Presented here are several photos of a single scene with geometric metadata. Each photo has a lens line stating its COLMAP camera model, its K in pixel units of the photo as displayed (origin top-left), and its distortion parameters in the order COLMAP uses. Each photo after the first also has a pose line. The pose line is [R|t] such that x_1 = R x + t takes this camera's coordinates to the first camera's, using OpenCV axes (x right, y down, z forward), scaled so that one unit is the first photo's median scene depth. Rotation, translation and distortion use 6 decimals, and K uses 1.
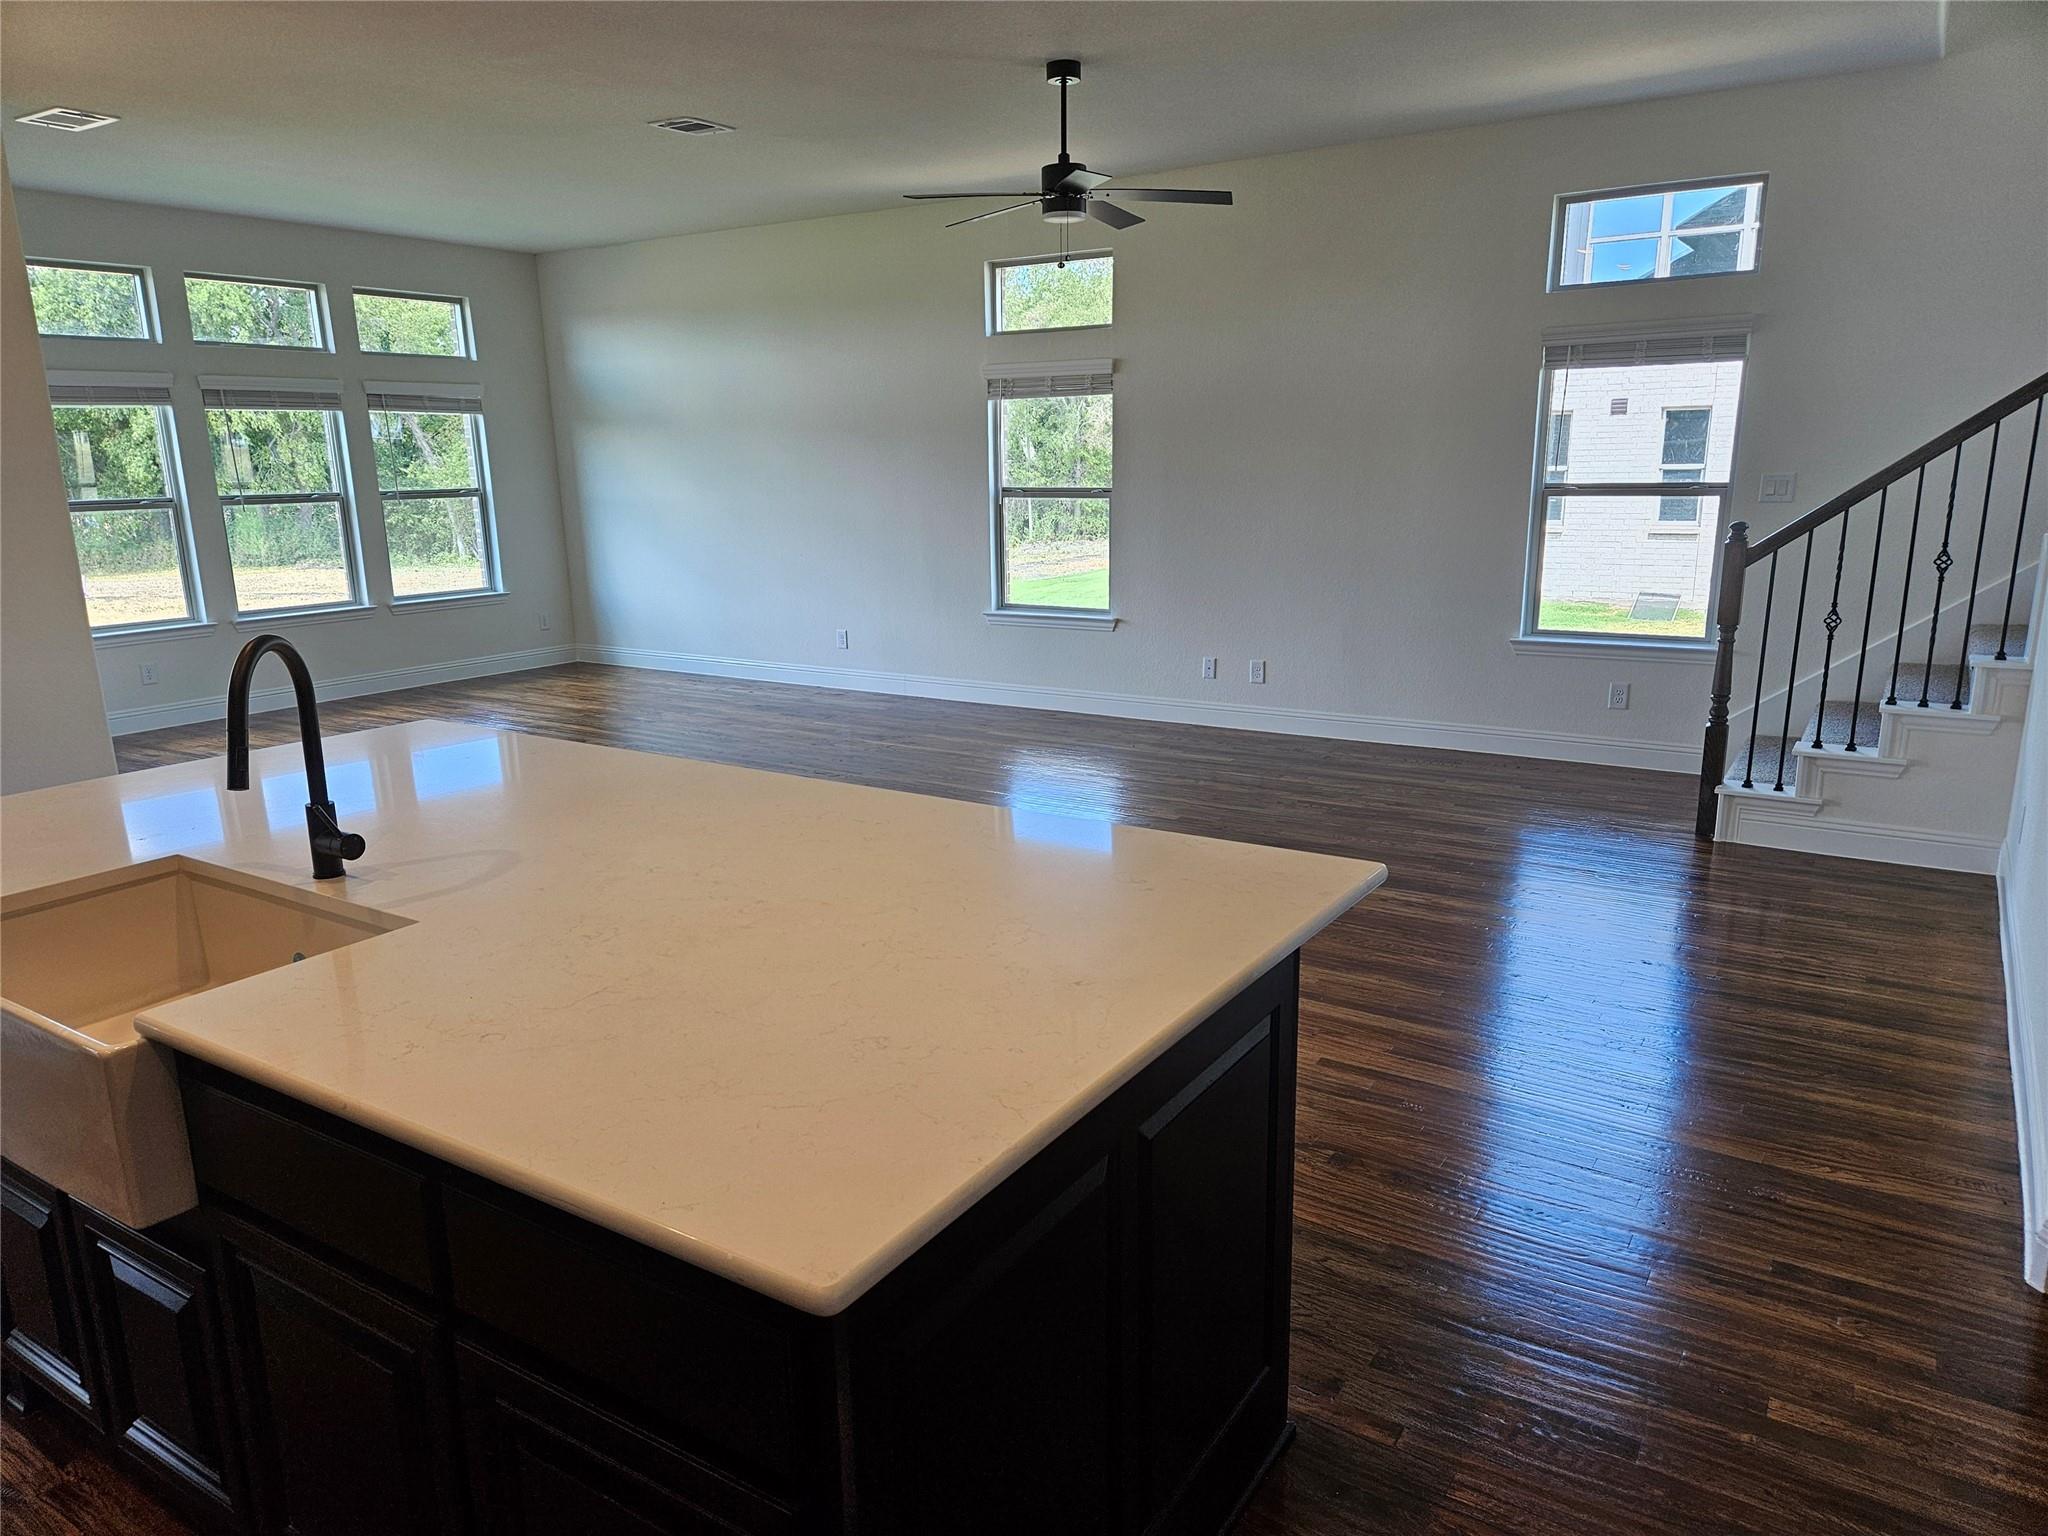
lens RADIAL K [[1385.0, 0, 1018.8], [0, 1385.0, 765.0], [0, 0, 1]] dist [0.071009, -0.049759]
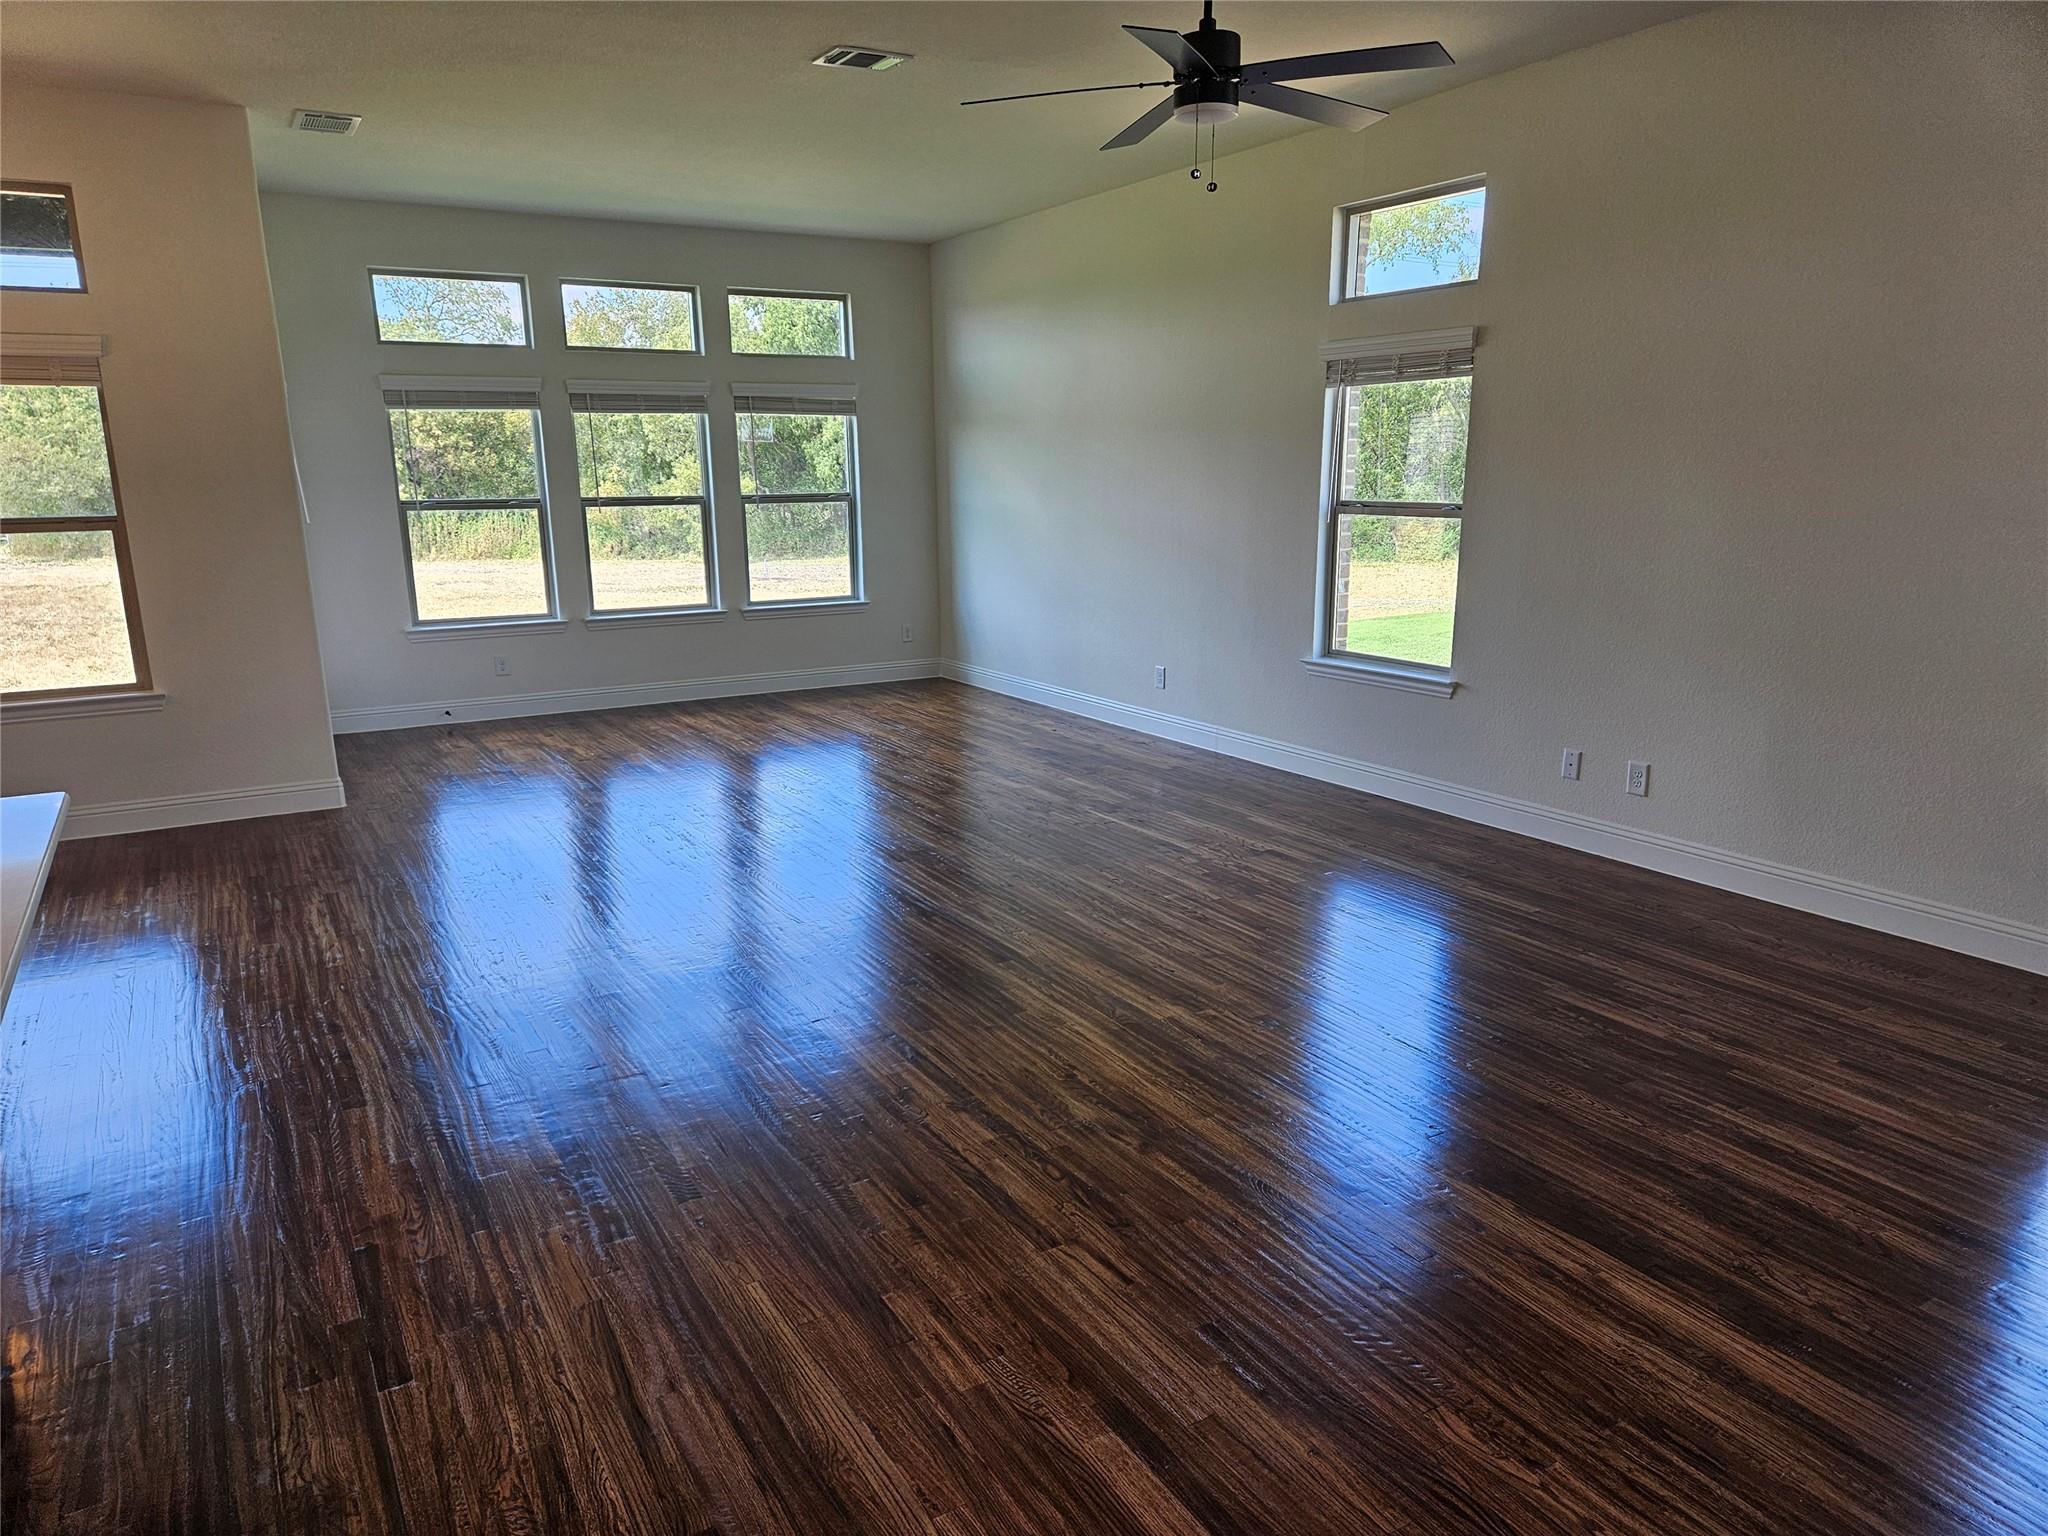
lens RADIAL K [[1385.0, 0, 1022.8], [0, 1385.0, 765.4], [0, 0, 1]] dist [0.071009, -0.049759]
pose [[0.896370, 0.101659, -0.431494, 0.179087], [-0.101082, 0.994580, 0.024338, -0.054076], [0.431629, 0.021800, 0.901788, 0.226729]]
